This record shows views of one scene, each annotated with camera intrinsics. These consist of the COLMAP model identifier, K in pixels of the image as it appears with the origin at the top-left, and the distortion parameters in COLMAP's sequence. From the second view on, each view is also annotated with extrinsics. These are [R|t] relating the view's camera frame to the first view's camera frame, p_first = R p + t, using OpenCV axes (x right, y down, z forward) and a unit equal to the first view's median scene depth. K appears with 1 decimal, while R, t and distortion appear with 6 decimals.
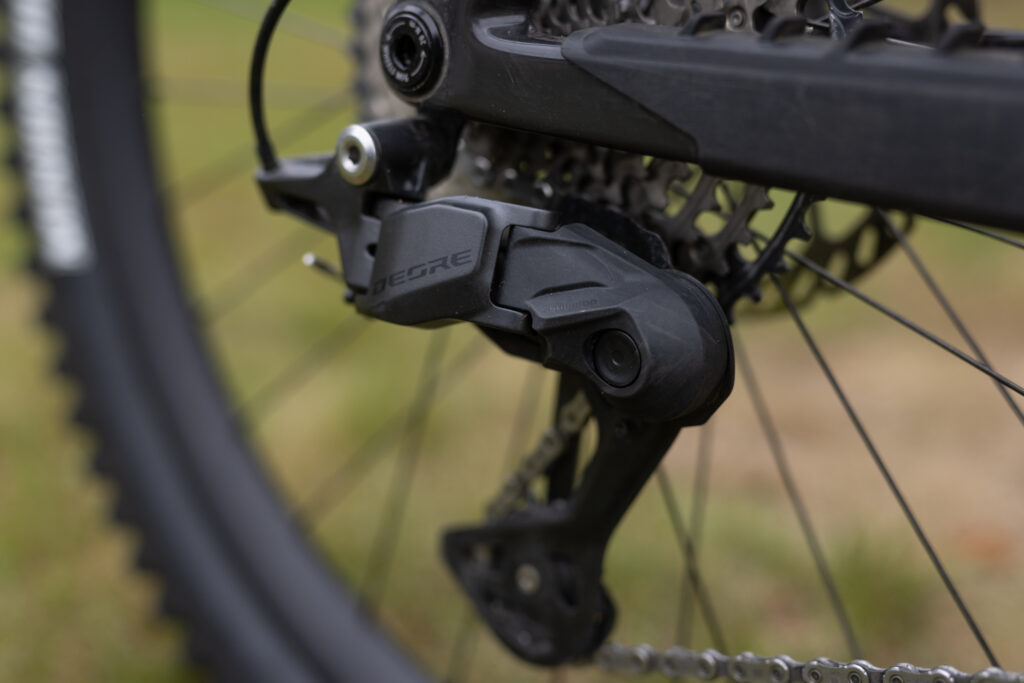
lens RADIAL K [[1482.5, 0, 513.7], [0, 1482.5, 342.2], [0, 0, 1]] dist [0.010064, 0.000000]
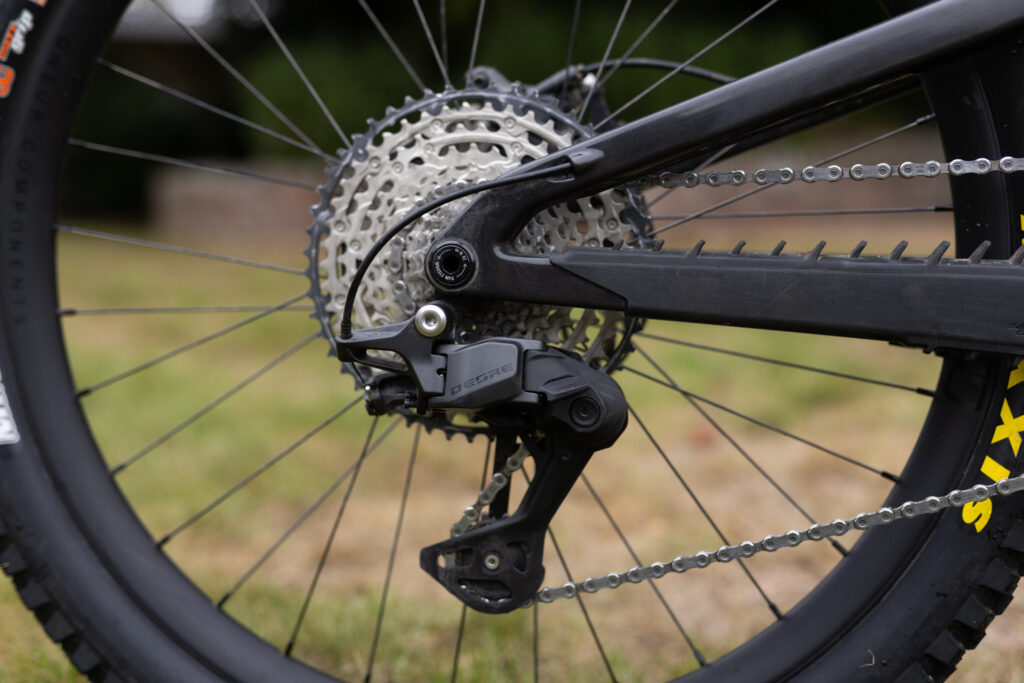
lens RADIAL K [[1482.5, 0, 508.6], [0, 1482.5, 341.5], [0, 0, 1]] dist [0.010064, 0.000000]
pose [[0.845436, -0.056976, 0.531029, -1.042582], [0.144365, 0.981659, -0.124514, 0.147306], [-0.514195, 0.181930, 0.838155, -0.608037]]
